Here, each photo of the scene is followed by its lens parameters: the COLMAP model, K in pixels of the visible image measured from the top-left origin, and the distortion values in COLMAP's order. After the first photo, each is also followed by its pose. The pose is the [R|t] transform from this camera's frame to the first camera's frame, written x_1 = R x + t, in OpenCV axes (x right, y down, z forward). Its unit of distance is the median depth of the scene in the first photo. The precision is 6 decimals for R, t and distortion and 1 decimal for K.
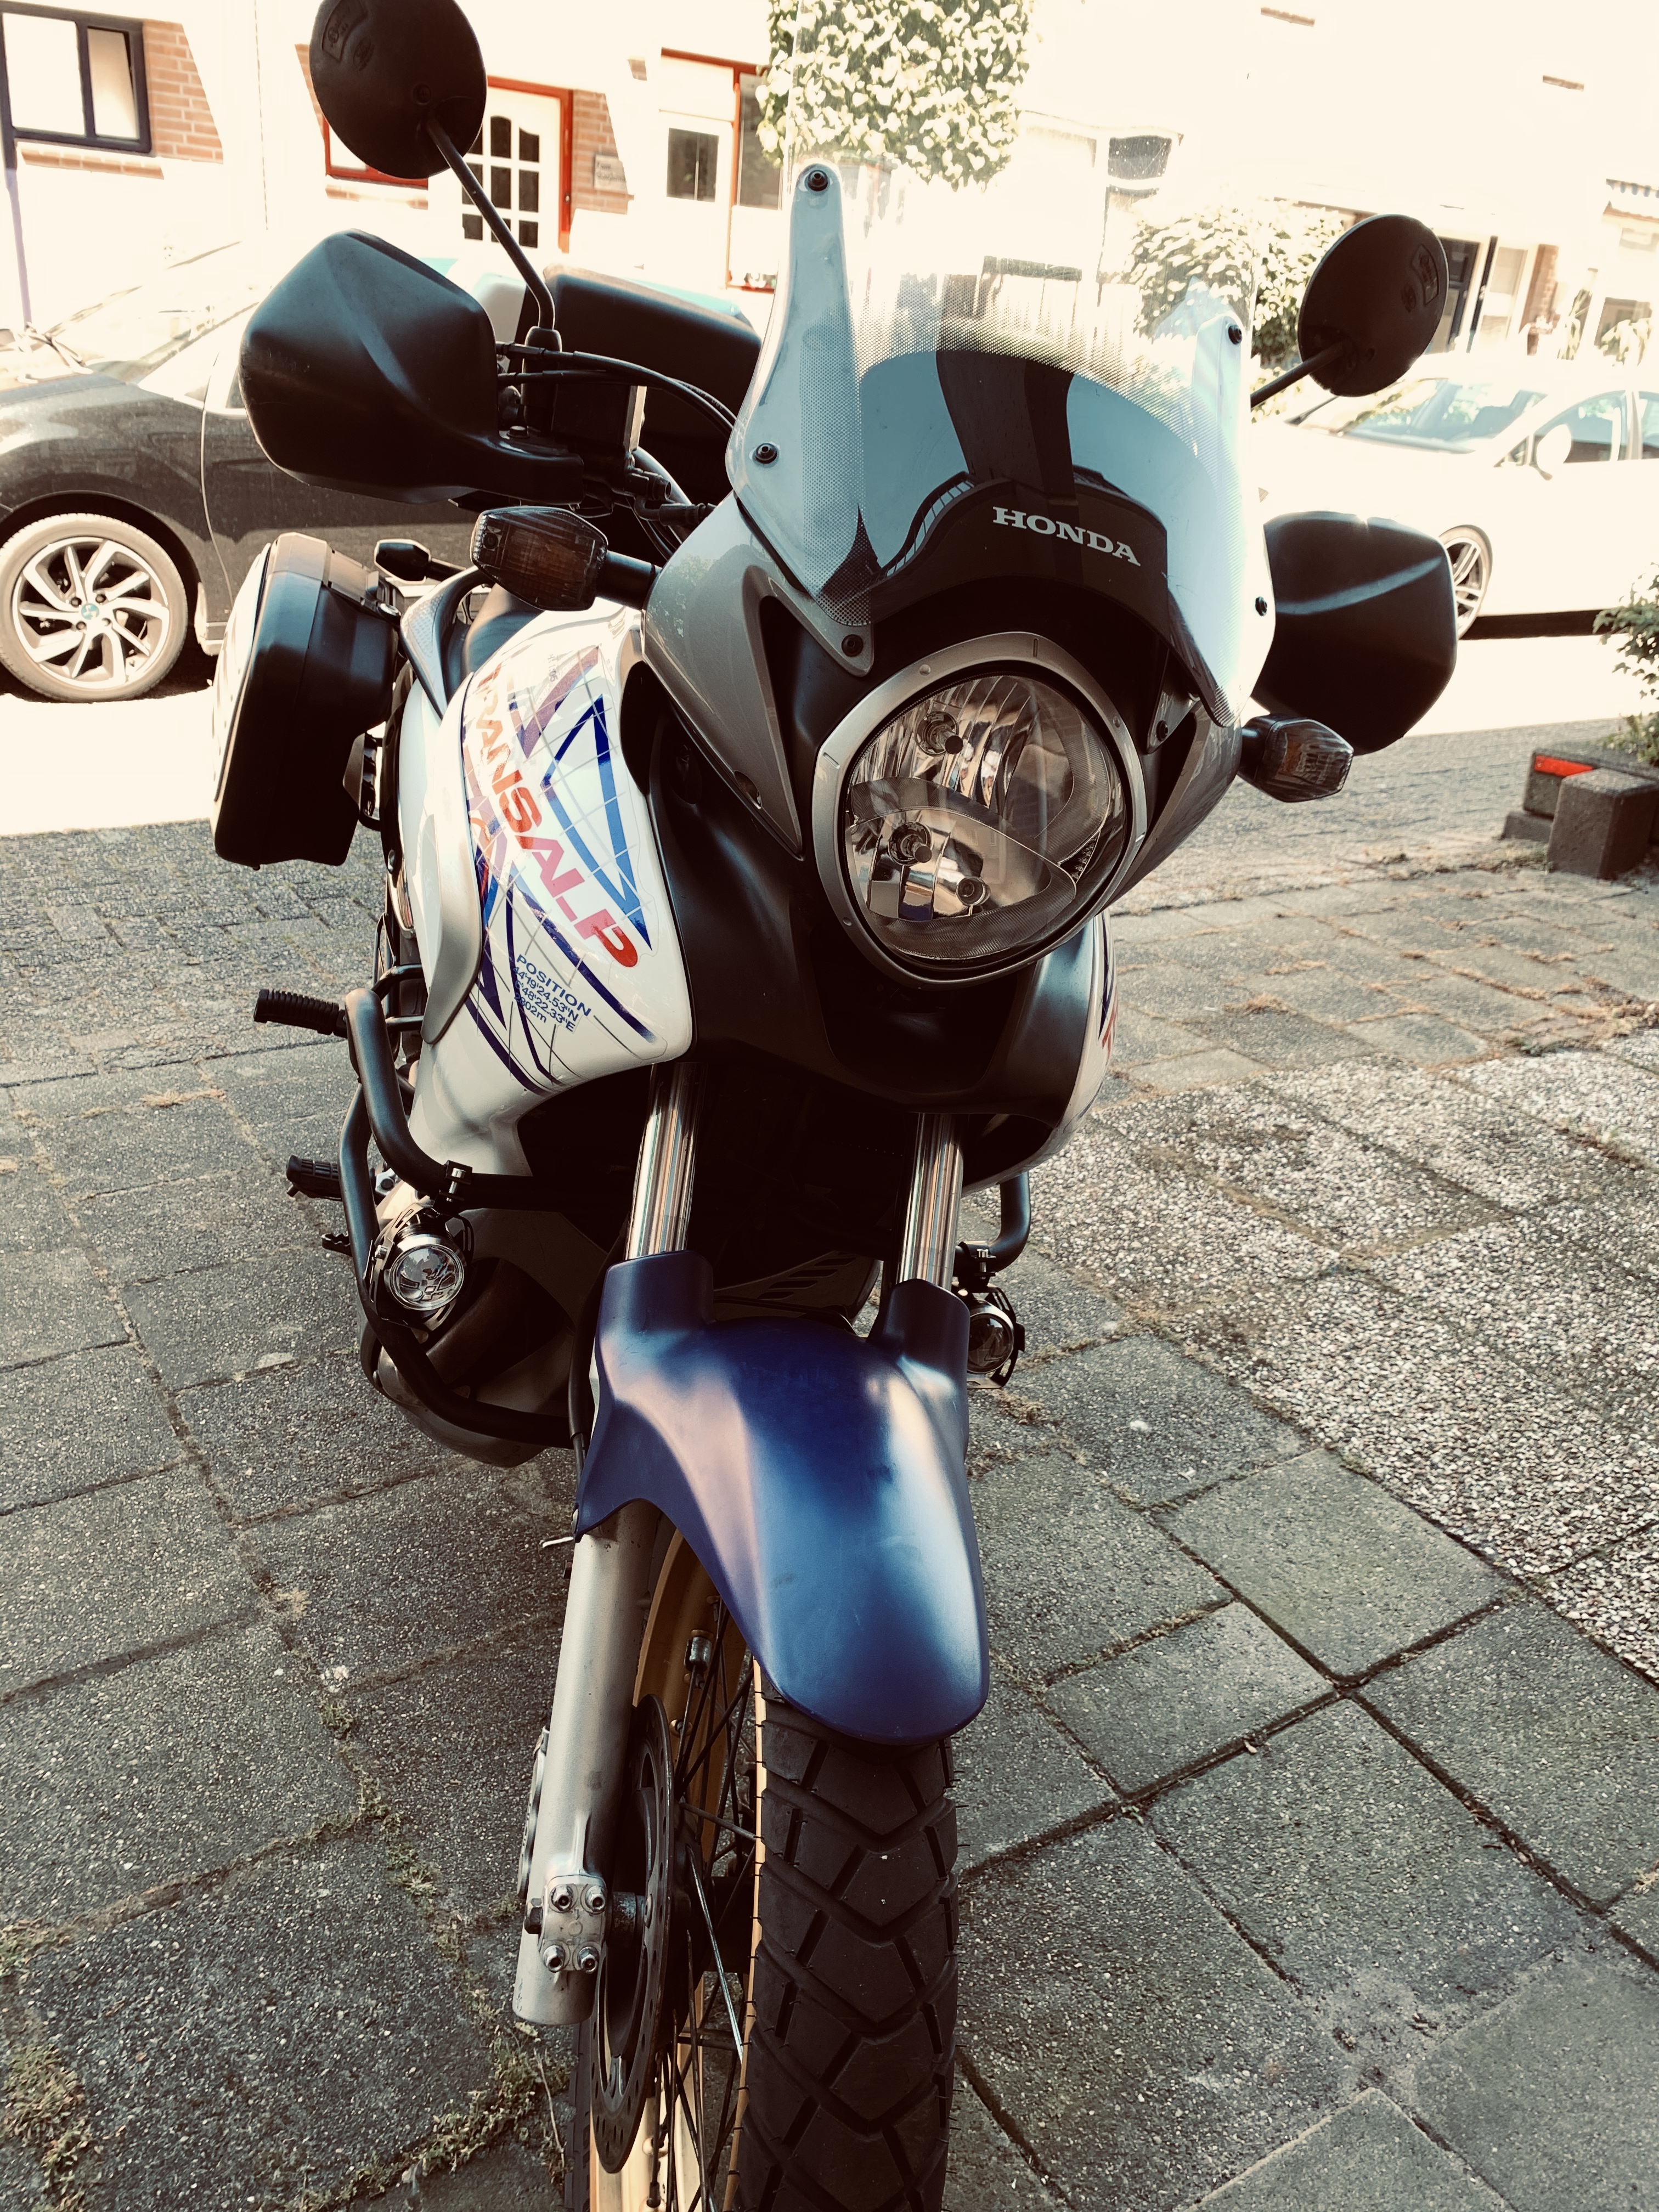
lens RADIAL K [[1680.6, 0, 838.2], [0, 1680.6, 1110.5], [0, 0, 1]] dist [0.031291, 0.000778]
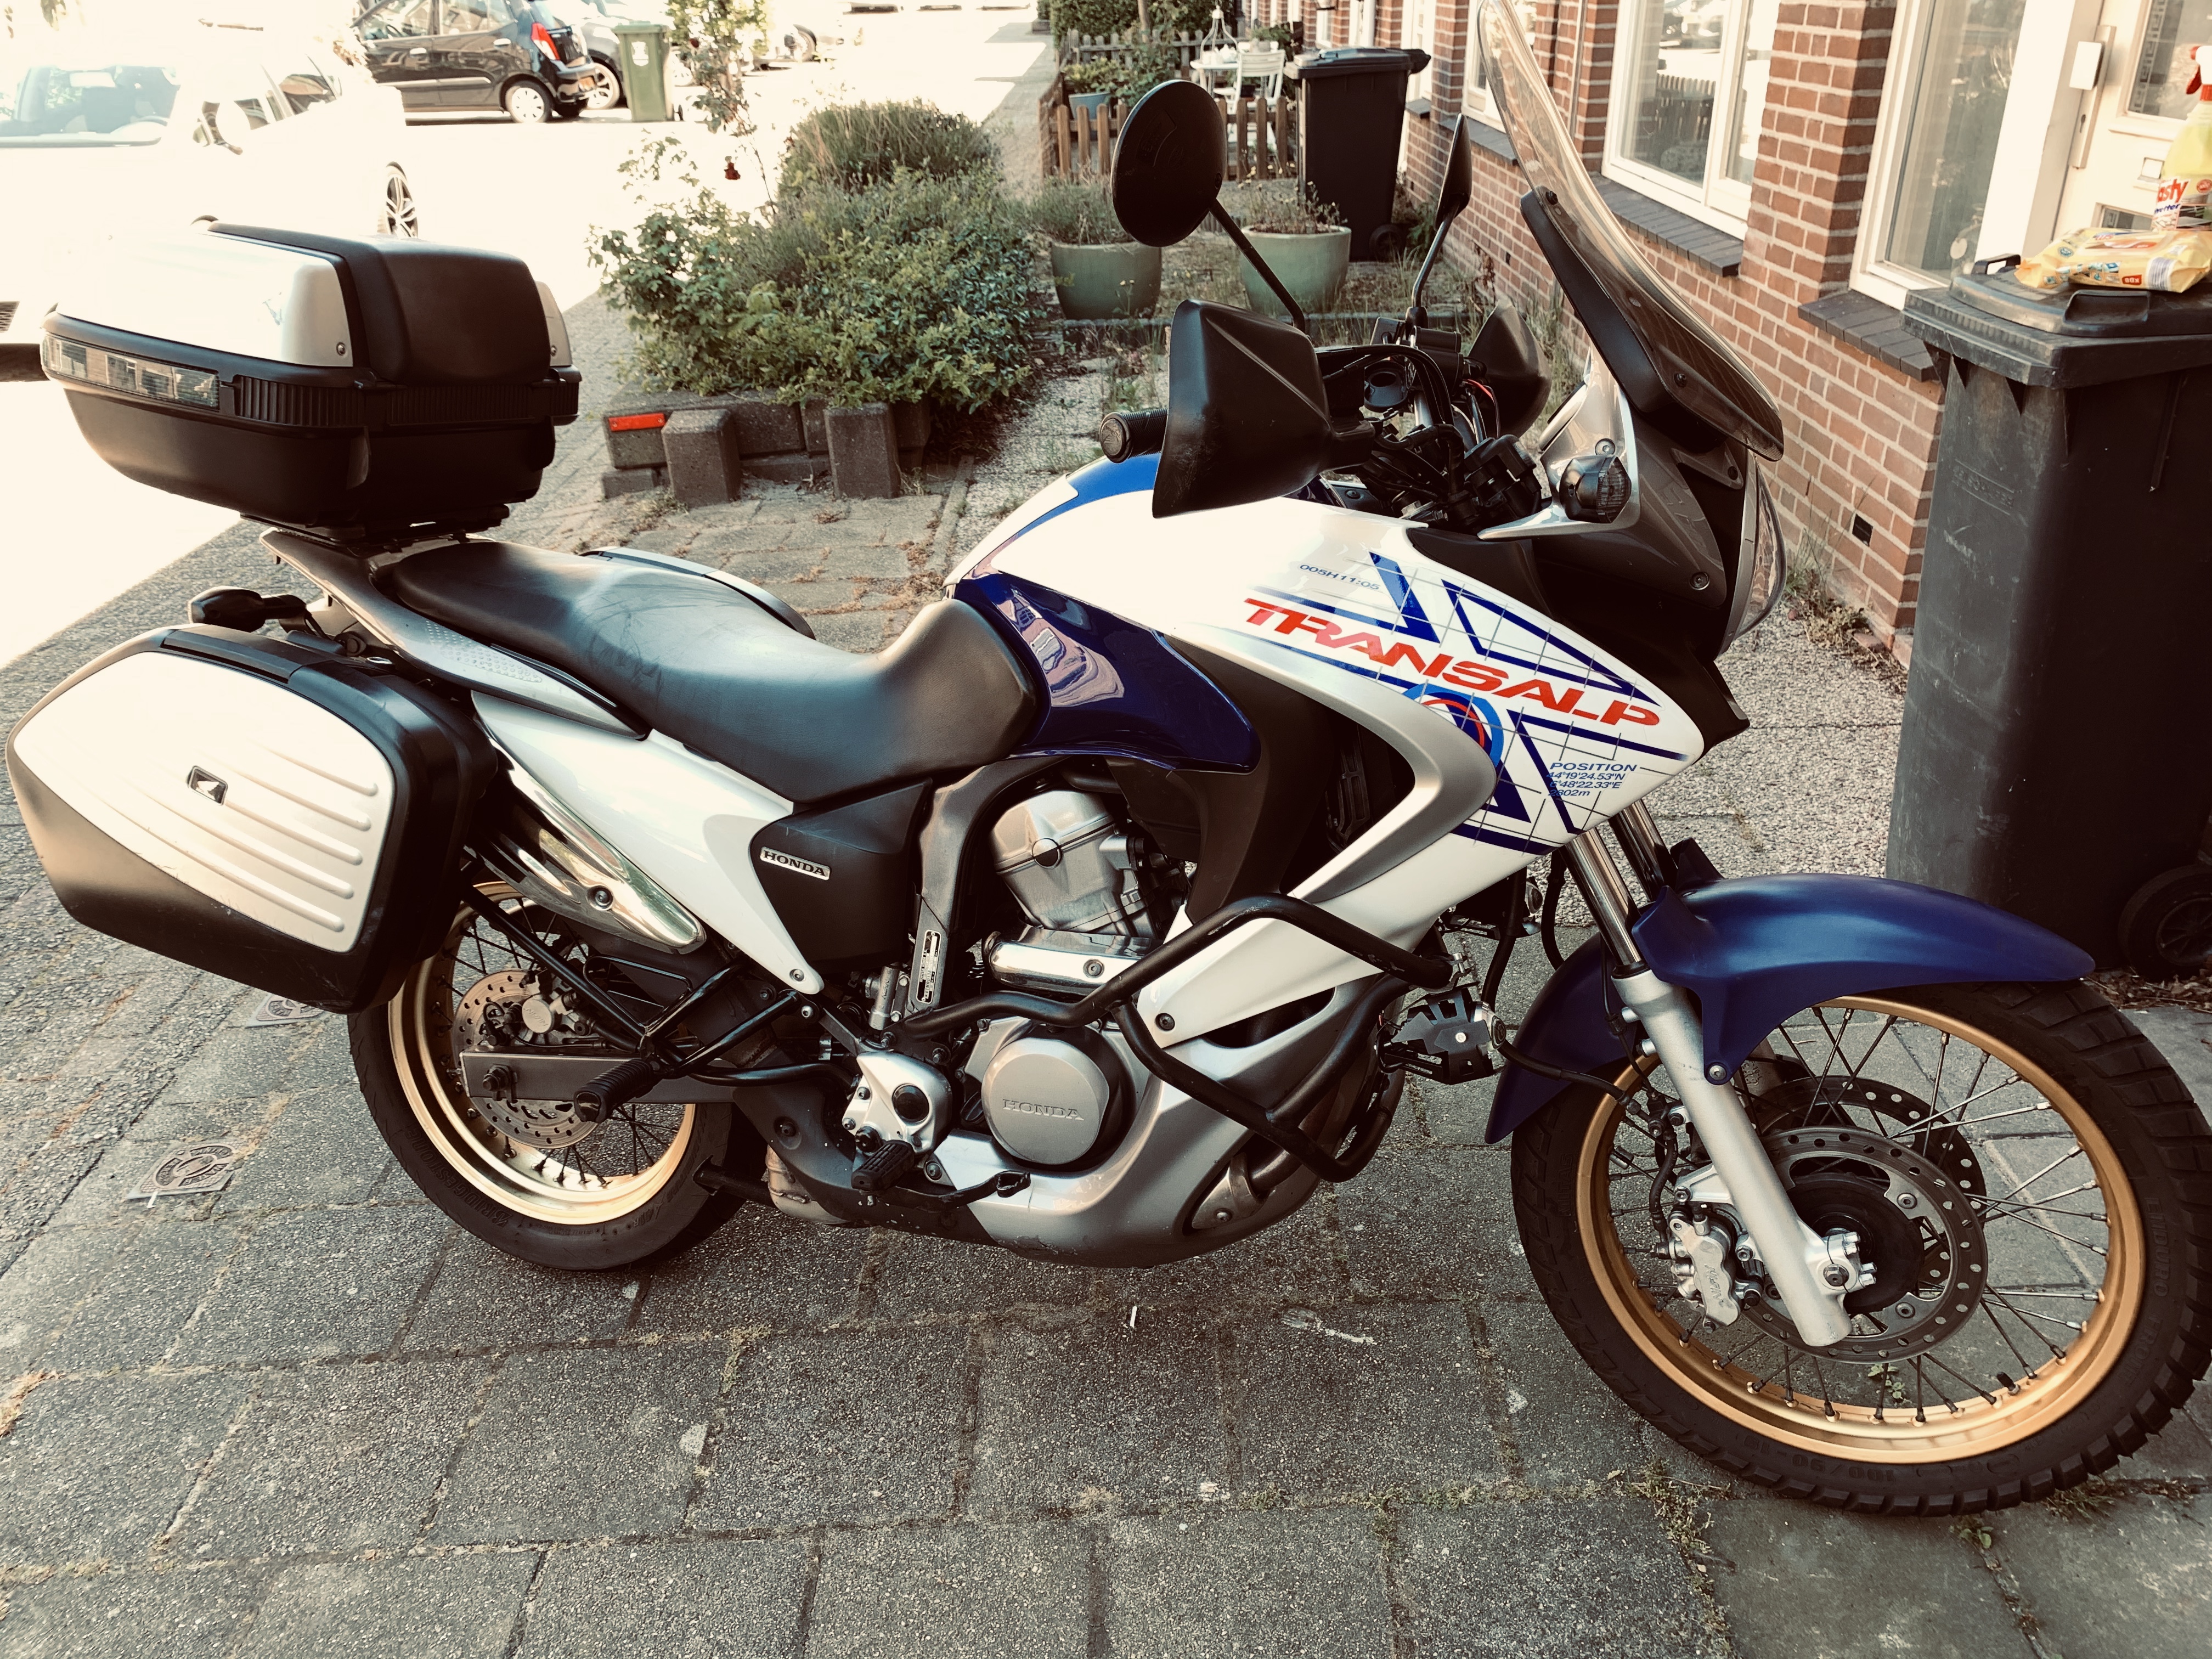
lens RADIAL K [[1680.6, 0, 1099.6], [0, 1680.6, 824.3], [0, 0, 1]] dist [0.031291, 0.000778]
pose [[0.555047, -0.470383, 0.686049, -0.898382], [0.430557, 0.868139, 0.246890, -0.361711], [-0.711719, 0.158348, 0.684385, 0.207618]]
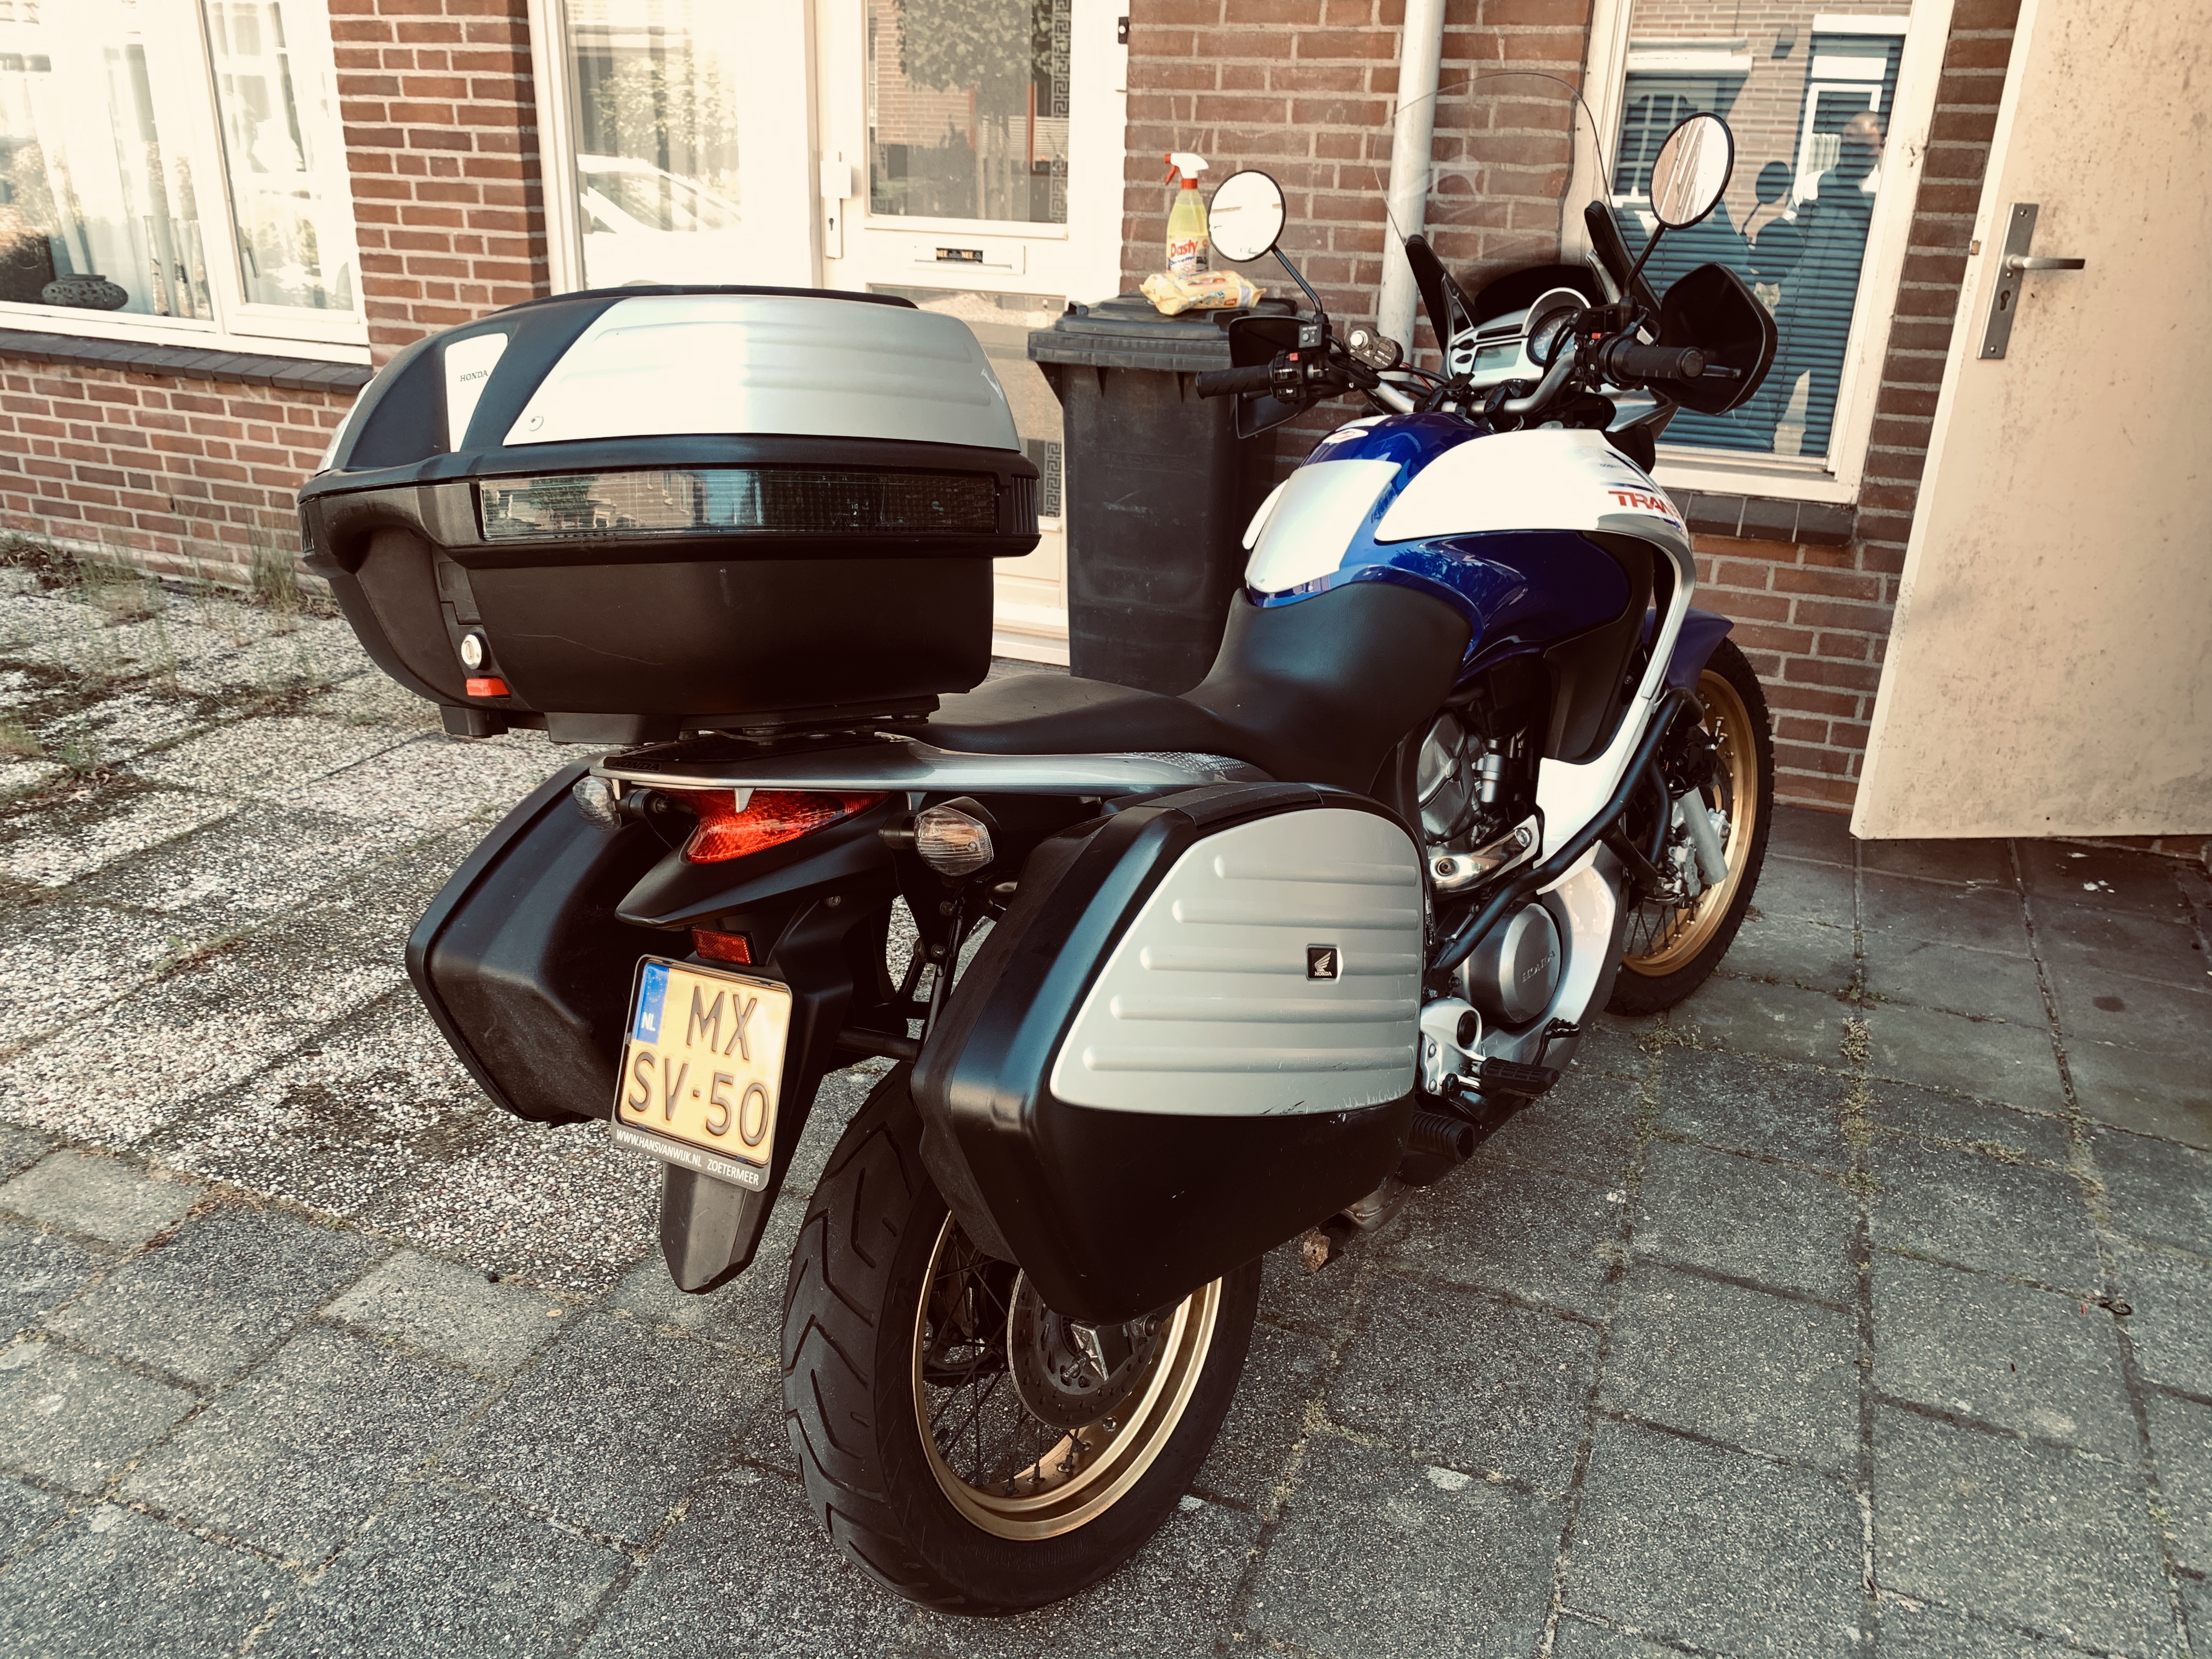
lens RADIAL K [[1680.6, 0, 1113.4], [0, 1680.6, 830.4], [0, 0, 1]] dist [0.031291, 0.000778]
pose [[-0.569012, -0.400142, 0.718409, -0.965684], [0.281122, 0.726338, 0.627219, -0.928505], [-0.772785, 0.558856, -0.300806, 1.588402]]
